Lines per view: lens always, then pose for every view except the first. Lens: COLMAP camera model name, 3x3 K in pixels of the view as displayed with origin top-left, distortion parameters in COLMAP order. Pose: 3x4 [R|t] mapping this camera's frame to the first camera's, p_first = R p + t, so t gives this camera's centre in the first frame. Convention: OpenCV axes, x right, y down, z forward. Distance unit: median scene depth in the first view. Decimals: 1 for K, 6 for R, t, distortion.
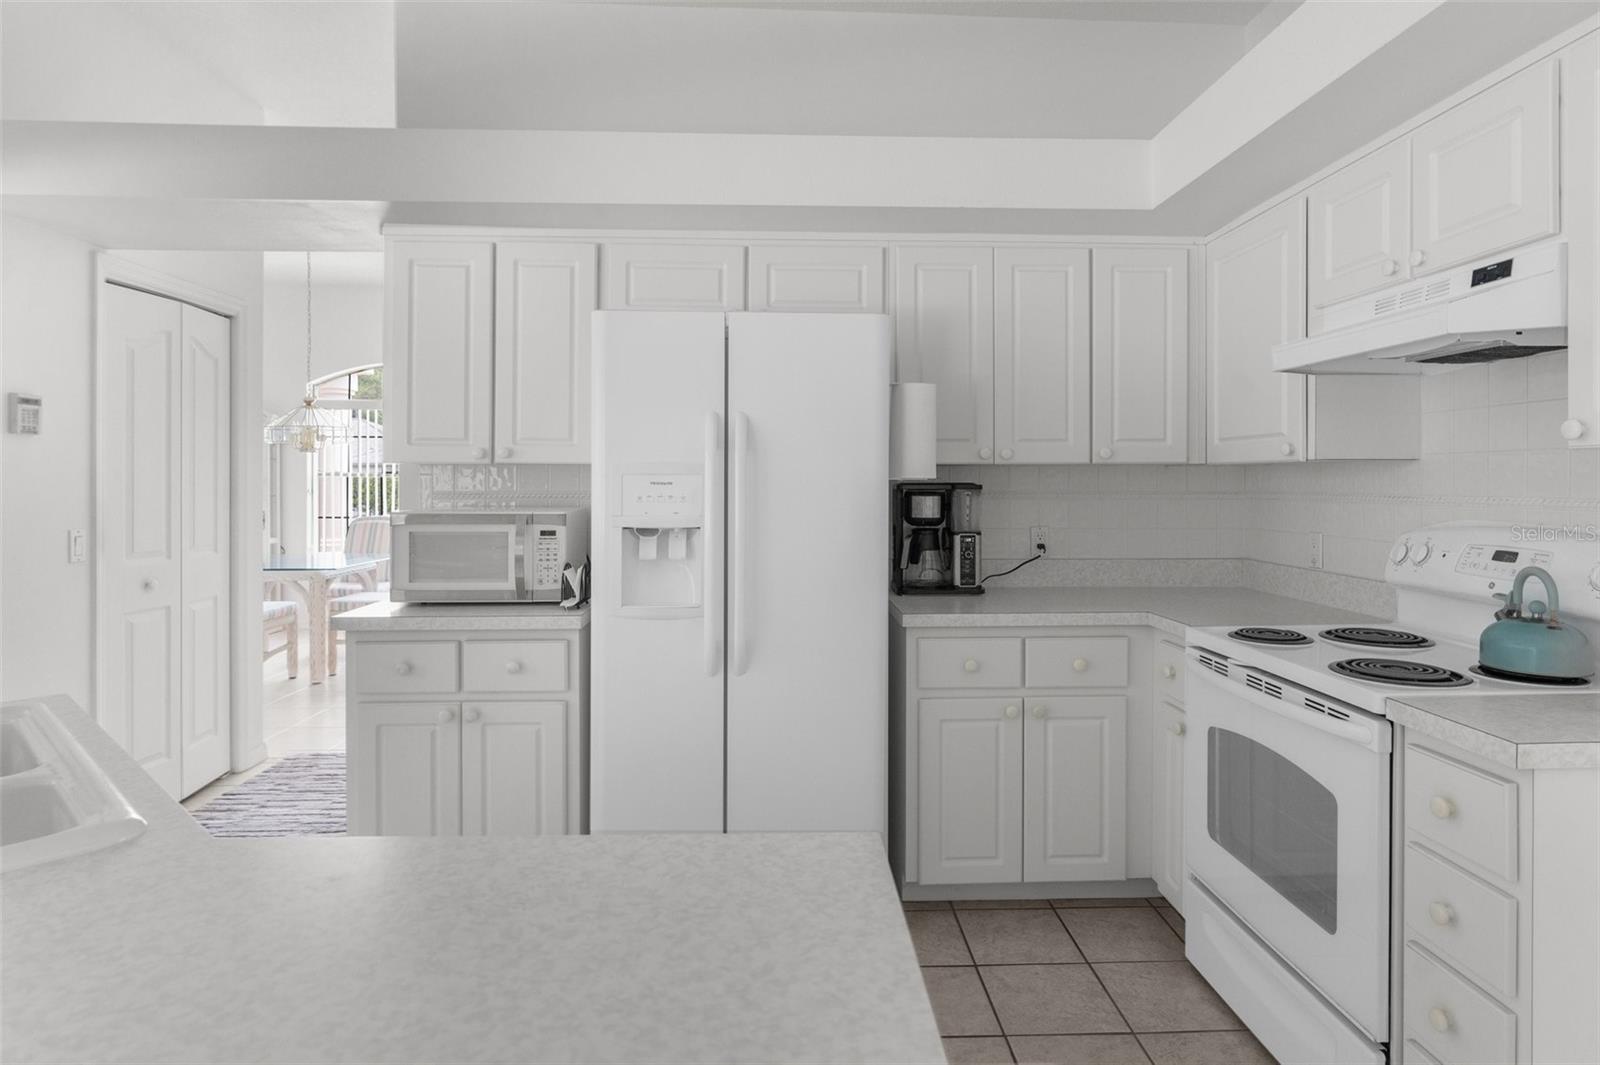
lens RADIAL K [[920.3, 0, 815.2], [0, 920.3, 488.9], [0, 0, 1]] dist [-0.004044, 0.002888]
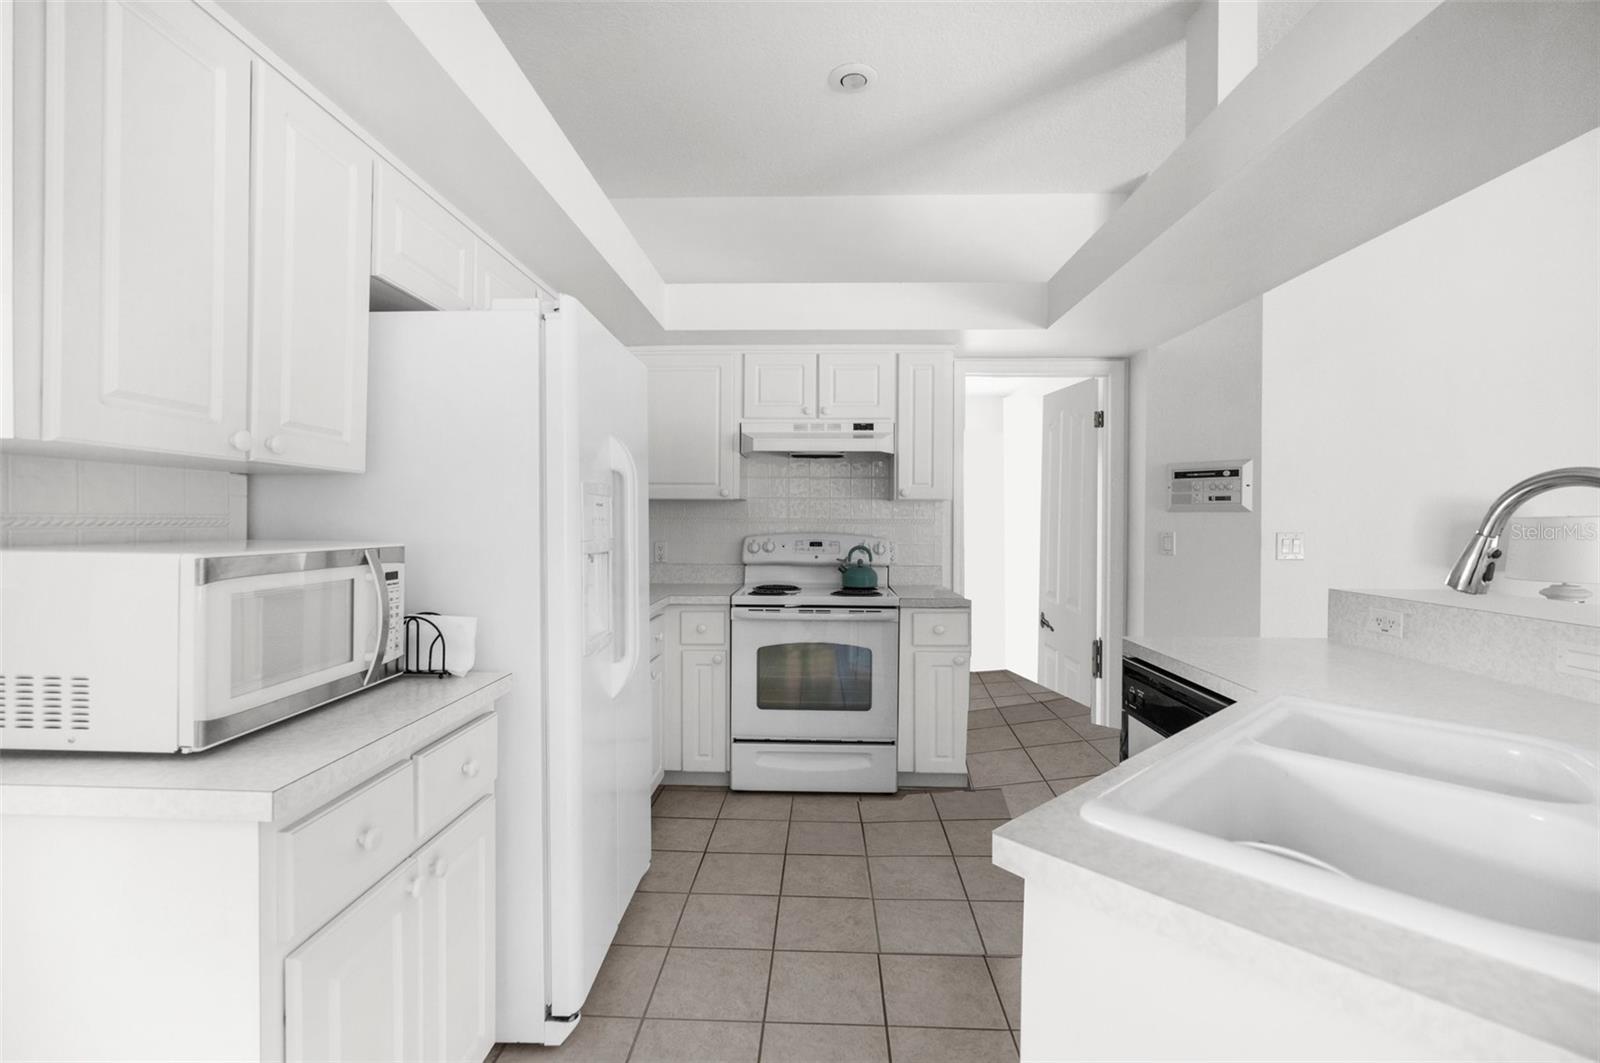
lens RADIAL K [[718.4, 0, 805.8], [0, 718.4, 535.4], [0, 0, 1]] dist [-0.002156, 0.002210]
pose [[0.065363, -0.021546, 0.997629, -0.868236], [0.003312, 0.999766, 0.021375, 0.010281], [-0.997856, 0.001907, 0.065419, 0.746341]]
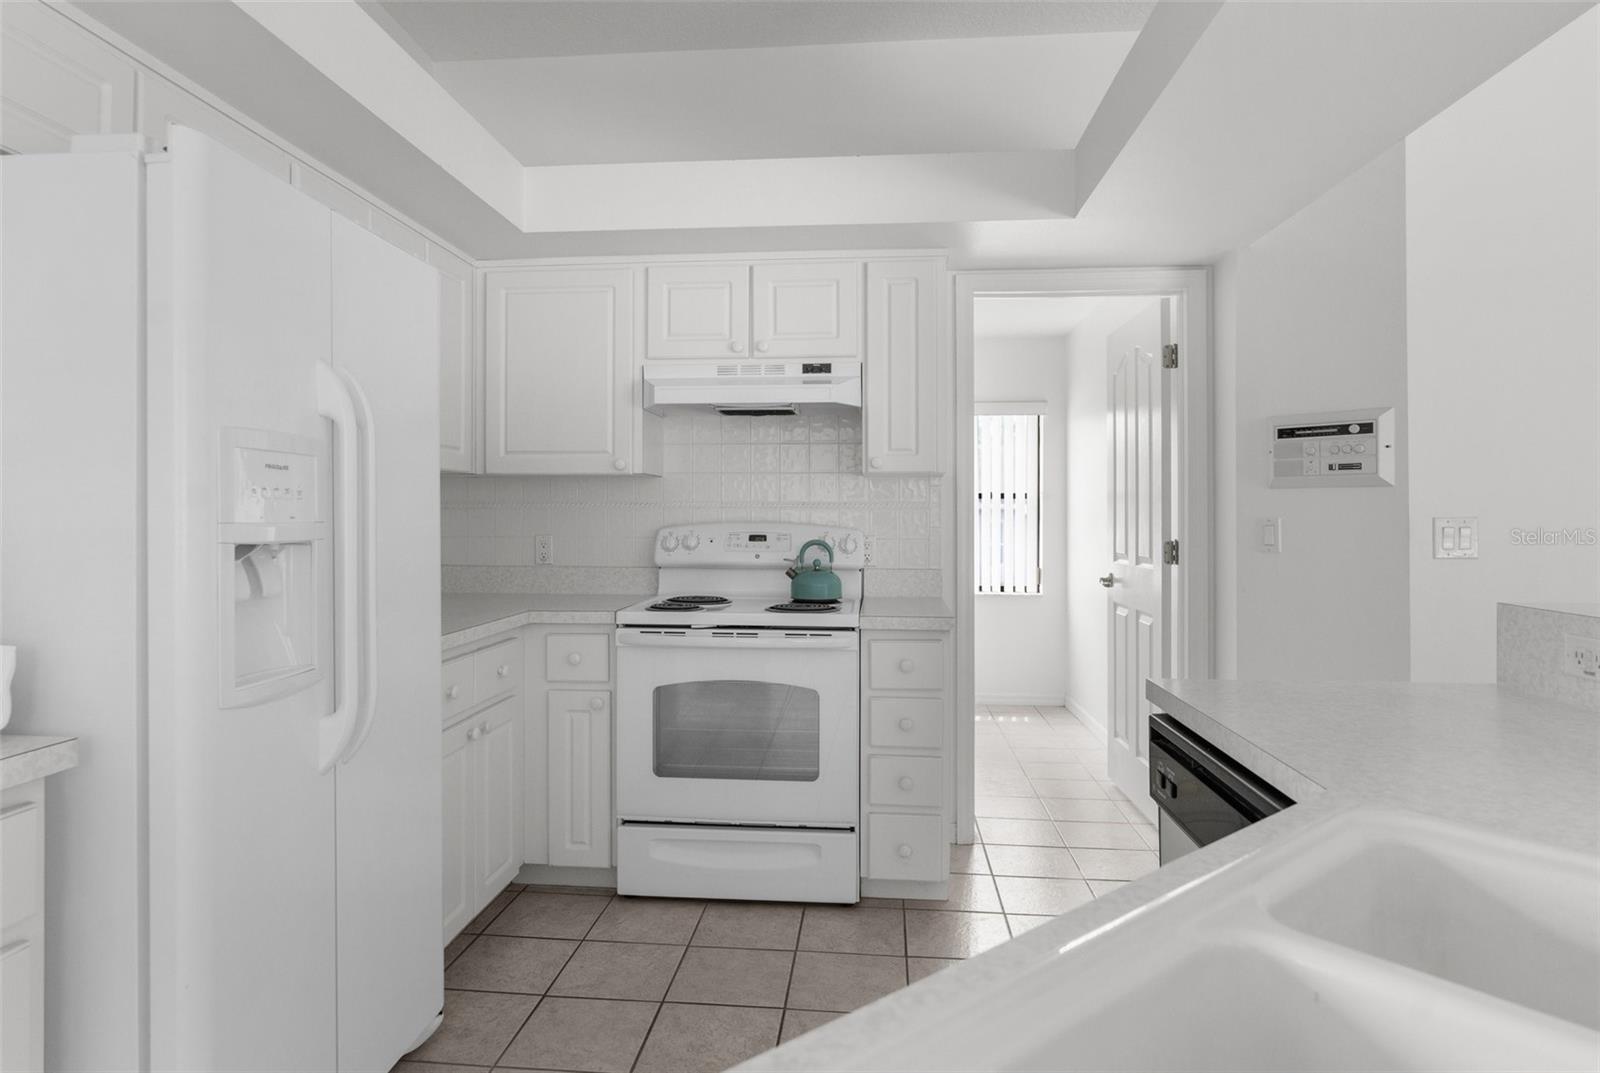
lens RADIAL K [[920.3, 0, 793.9], [0, 920.3, 510.2], [0, 0, 1]] dist [-0.004044, 0.002888]
pose [[0.125182, 0.003437, 0.992128, -0.701790], [0.007460, 0.999962, -0.004405, 0.026348], [-0.992106, 0.007952, 0.125151, 0.602651]]
